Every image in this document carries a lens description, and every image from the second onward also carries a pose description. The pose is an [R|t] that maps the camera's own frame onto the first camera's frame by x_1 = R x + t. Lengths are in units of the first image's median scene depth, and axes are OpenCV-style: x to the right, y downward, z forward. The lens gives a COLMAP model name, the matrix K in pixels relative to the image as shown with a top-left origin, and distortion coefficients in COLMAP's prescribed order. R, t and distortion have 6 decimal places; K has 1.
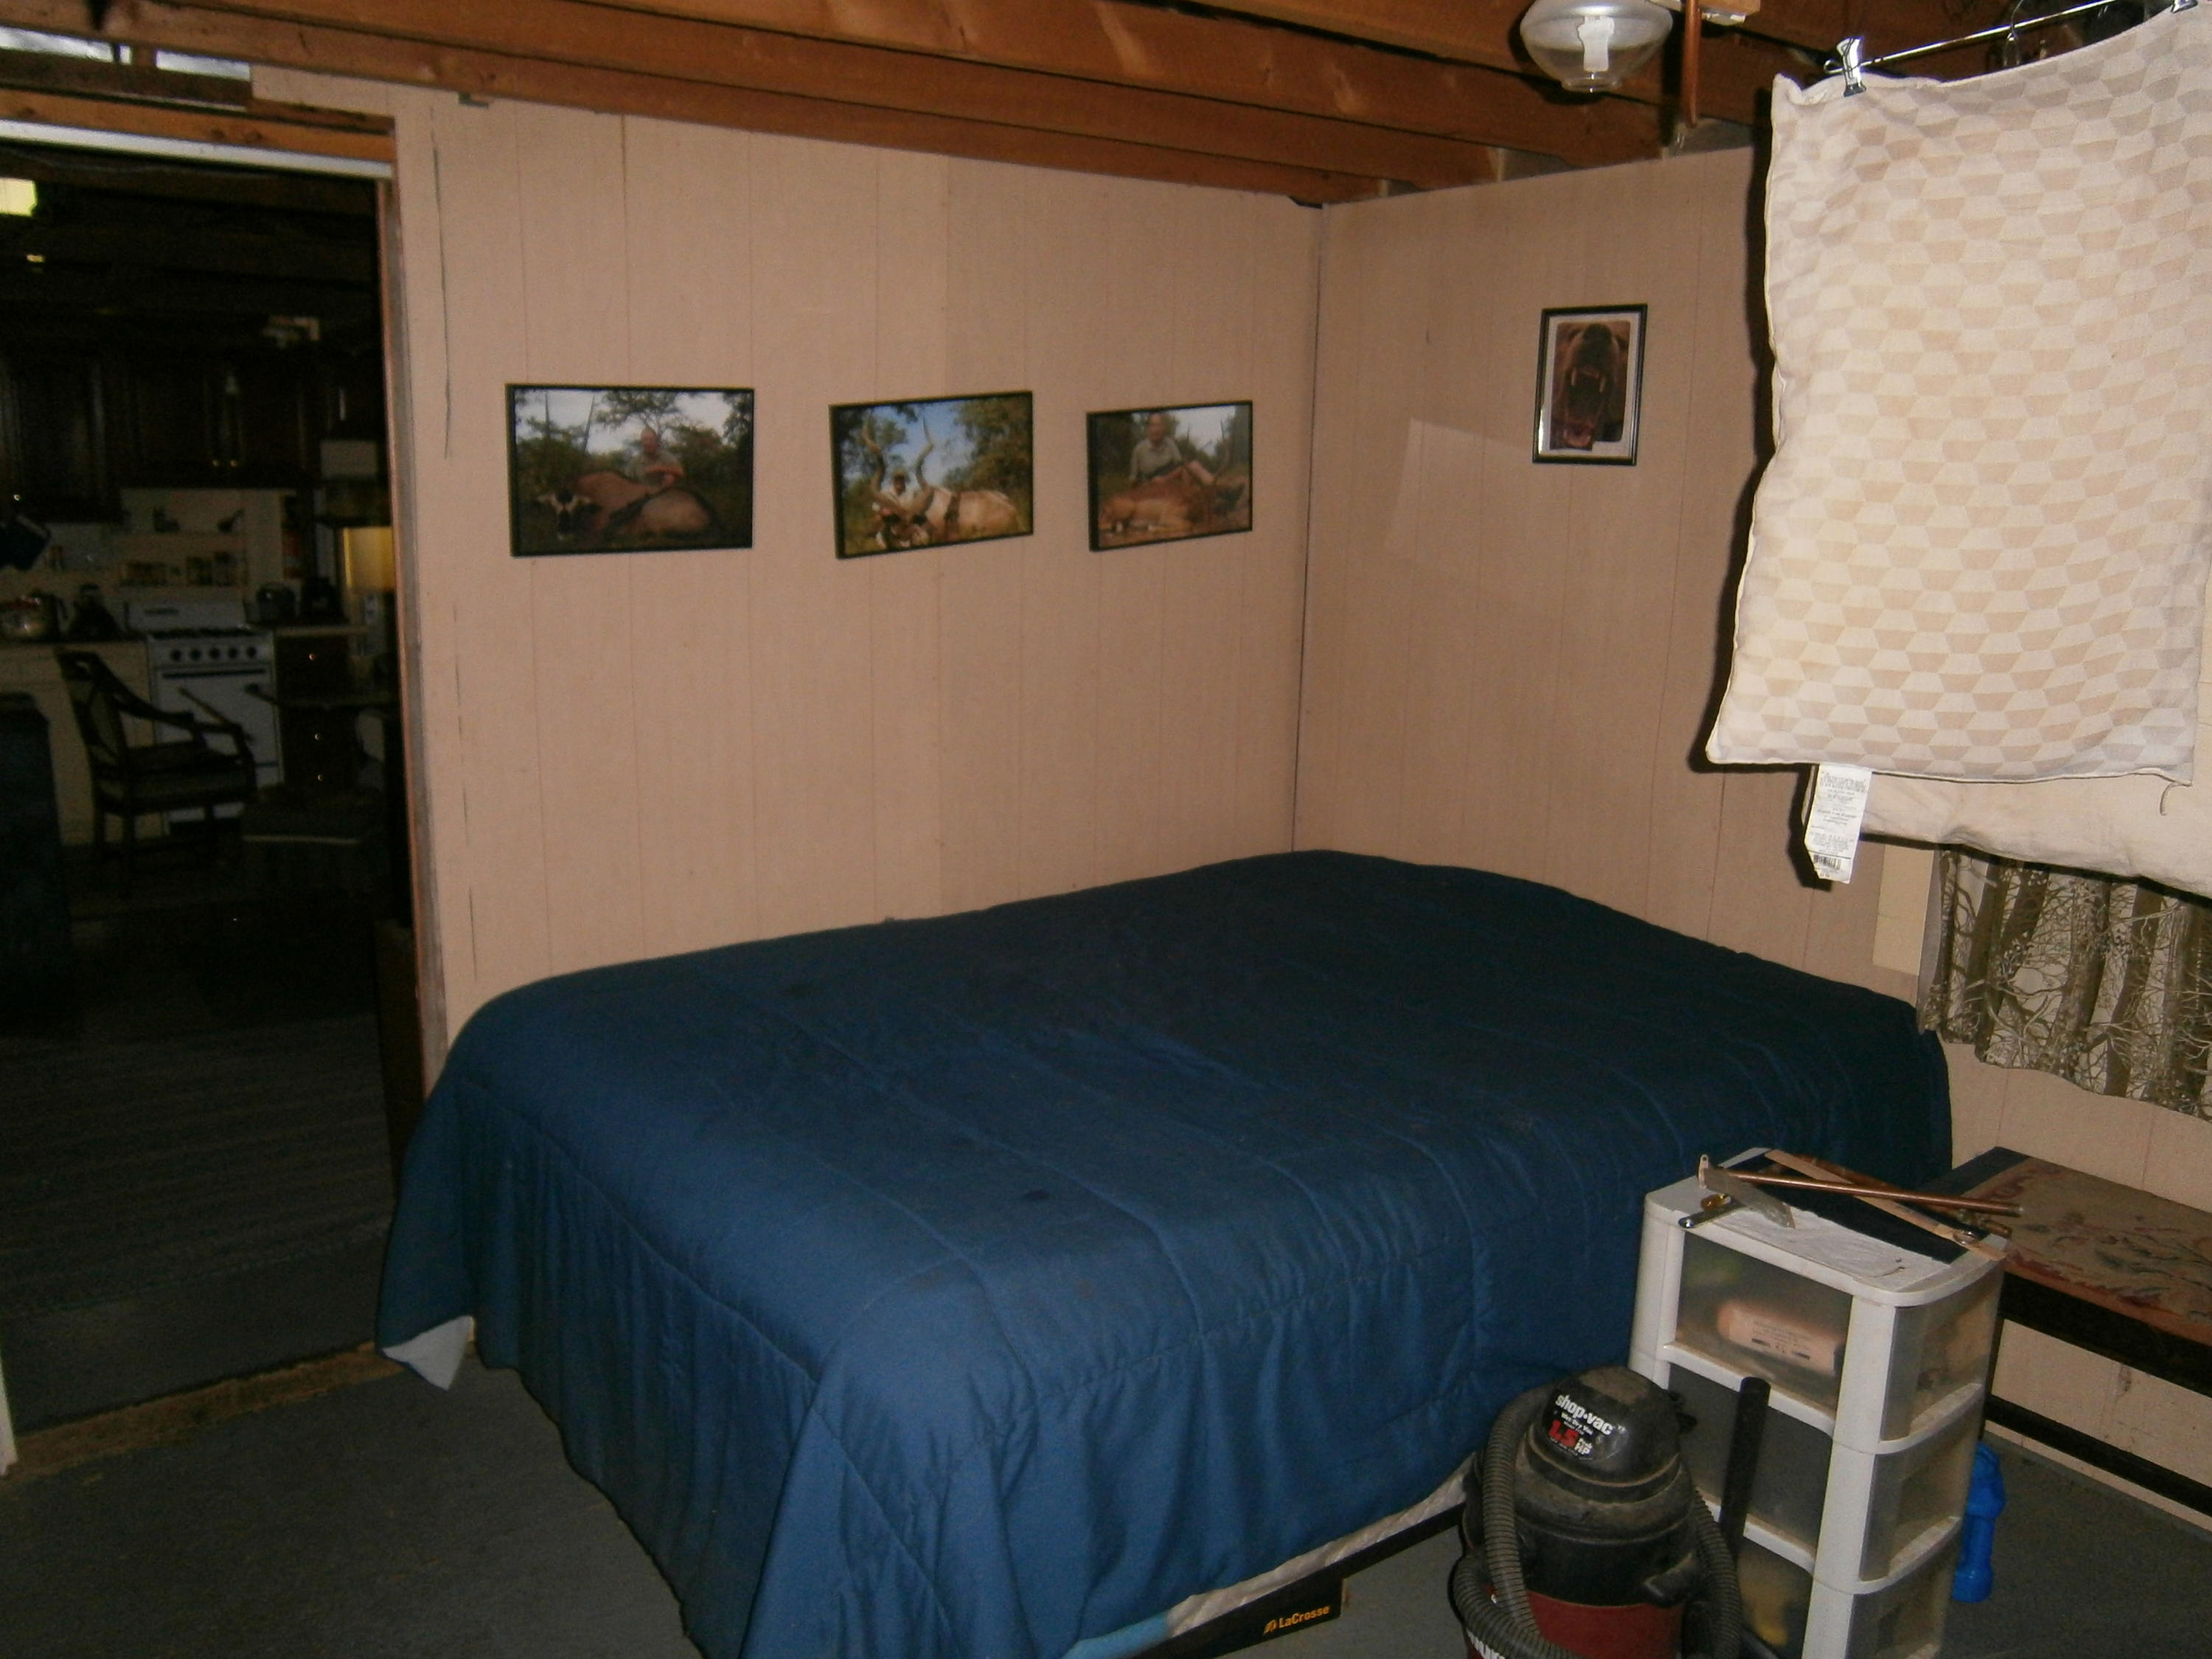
lens RADIAL K [[1843.6, 0, 1112.8], [0, 1843.6, 864.4], [0, 0, 1]] dist [-0.075836, 0.118905]
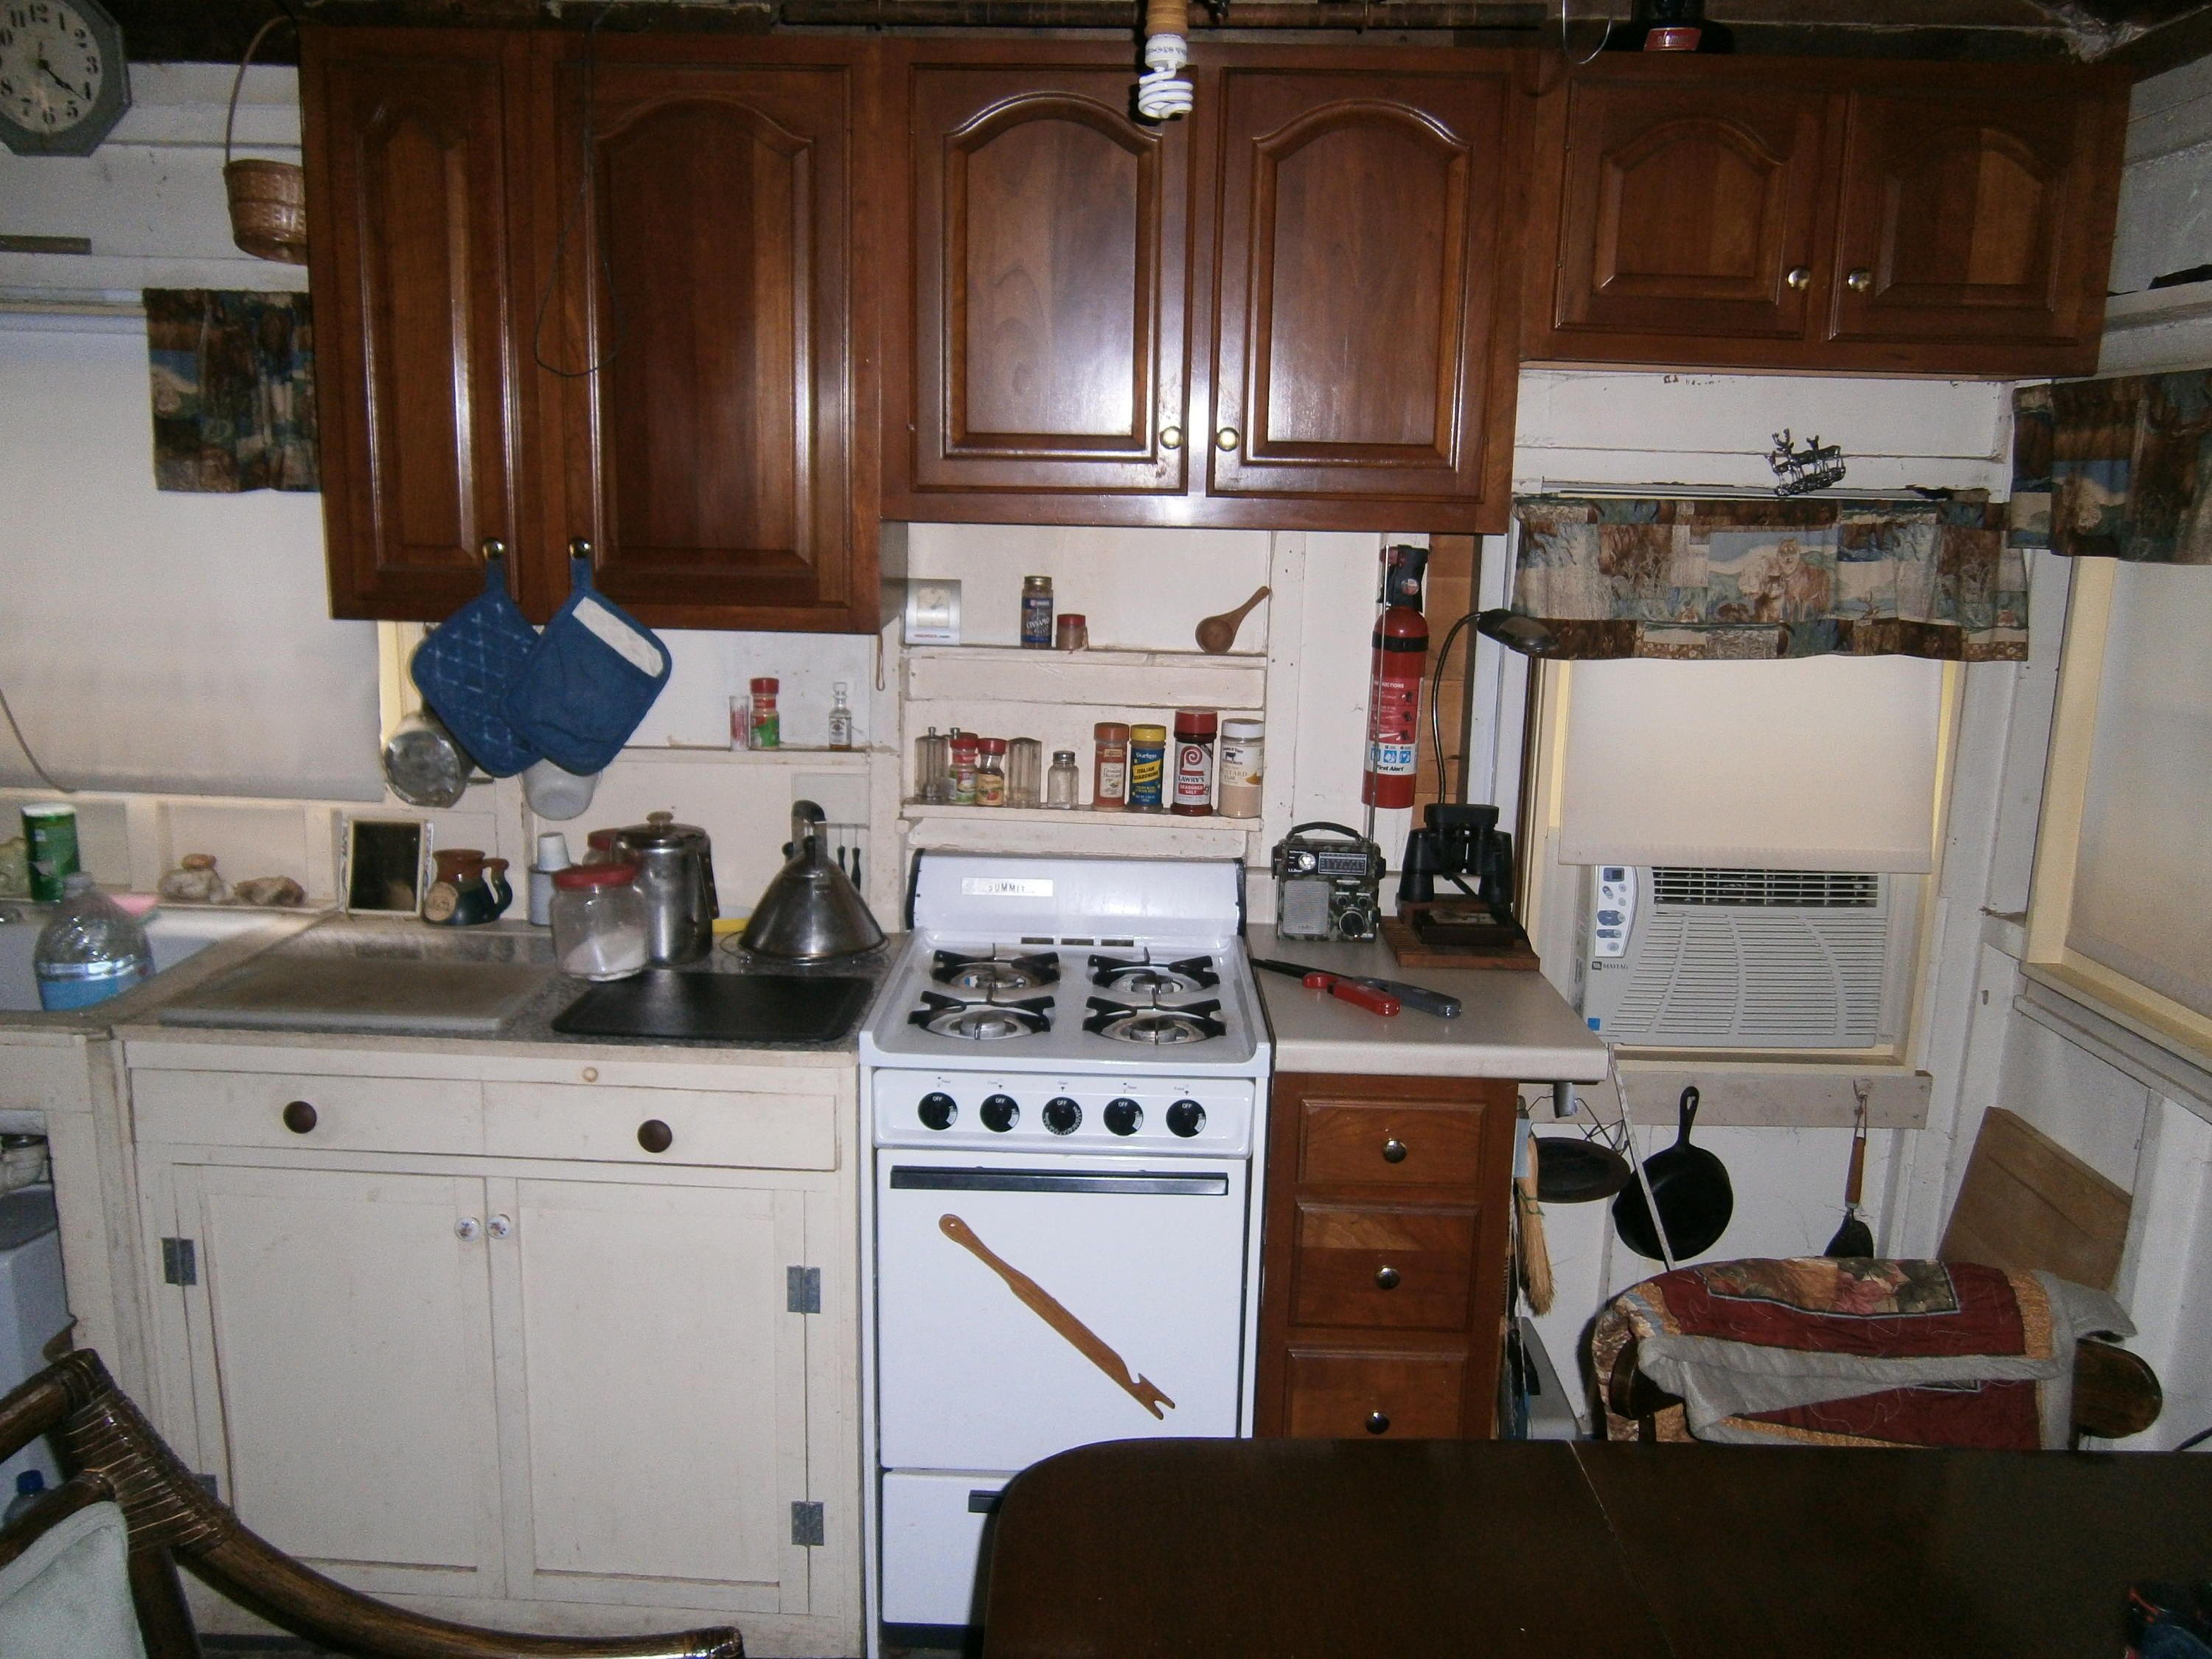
lens RADIAL K [[1843.6, 0, 1112.8], [0, 1843.6, 864.4], [0, 0, 1]] dist [-0.075836, 0.118905]
pose [[0.811799, 0.117194, -0.572056, -0.317895], [-0.125031, 0.991818, 0.025758, -0.155723], [0.570395, 0.050615, 0.819810, 0.743091]]
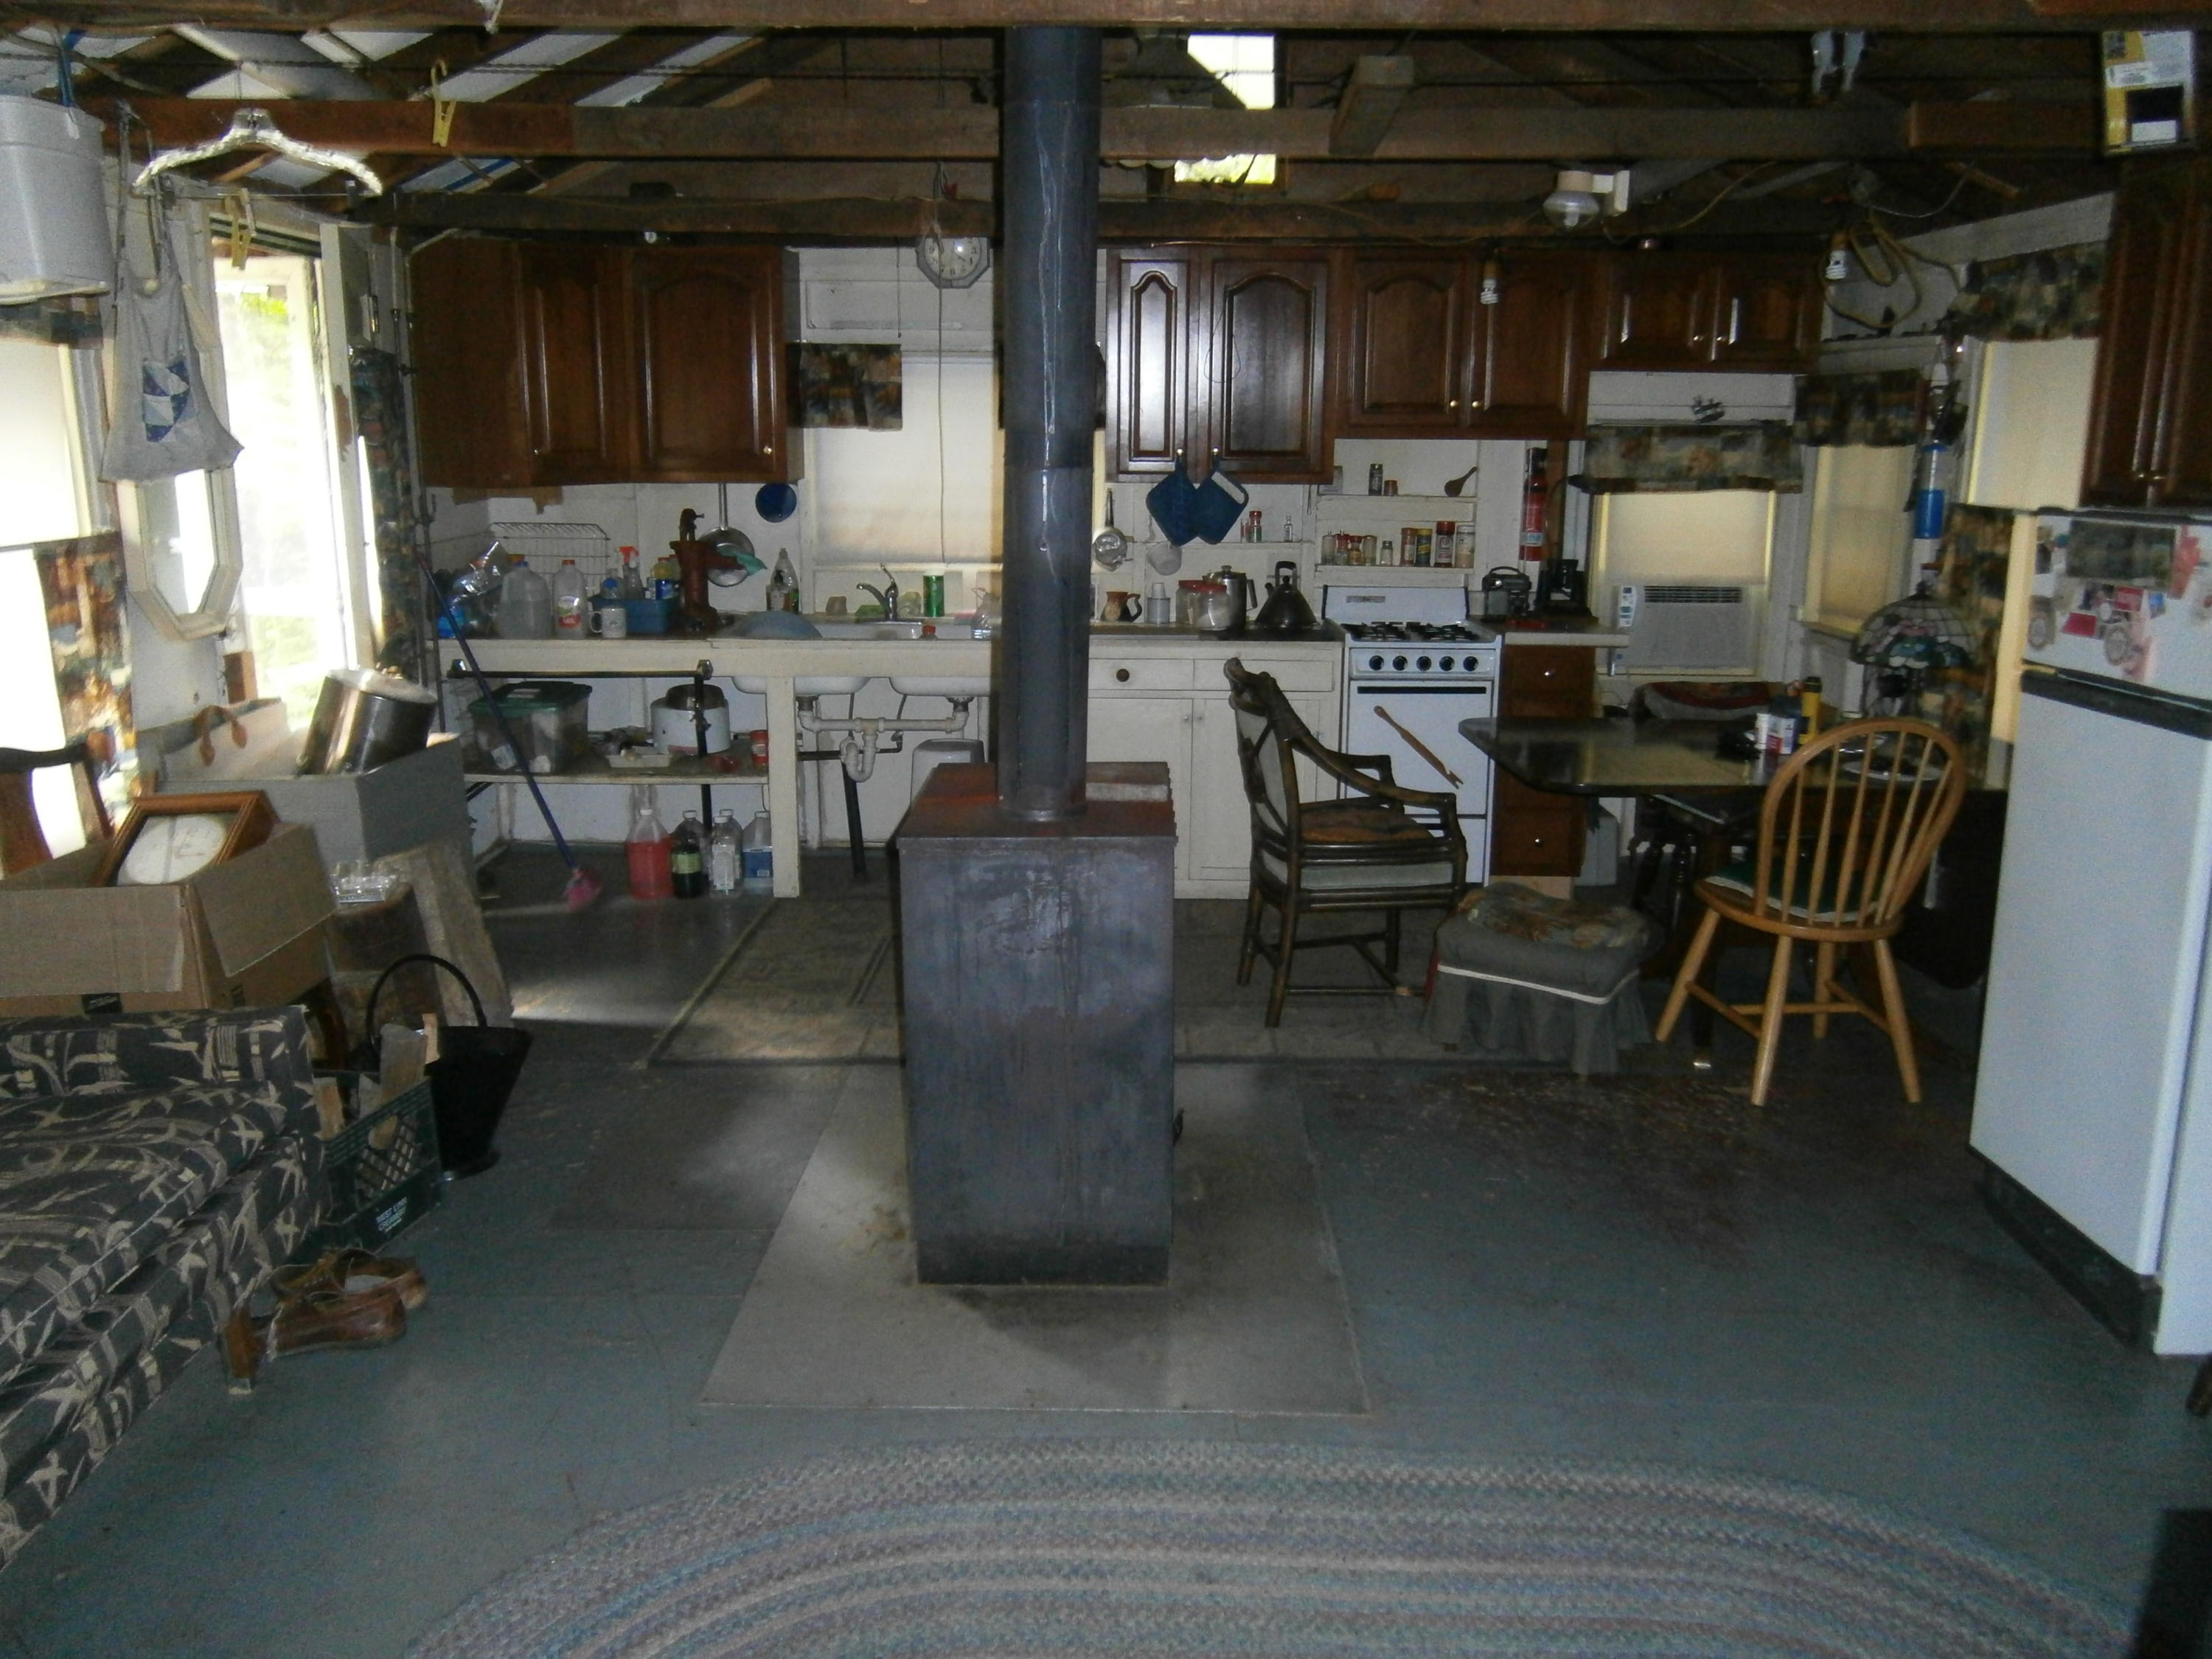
lens RADIAL K [[1843.6, 0, 1112.8], [0, 1843.6, 864.4], [0, 0, 1]] dist [-0.075836, 0.118905]
pose [[0.819575, 0.120177, -0.560227, -0.164866], [-0.106737, 0.992664, 0.056792, -0.061525], [0.562942, 0.013252, 0.826390, 0.306918]]
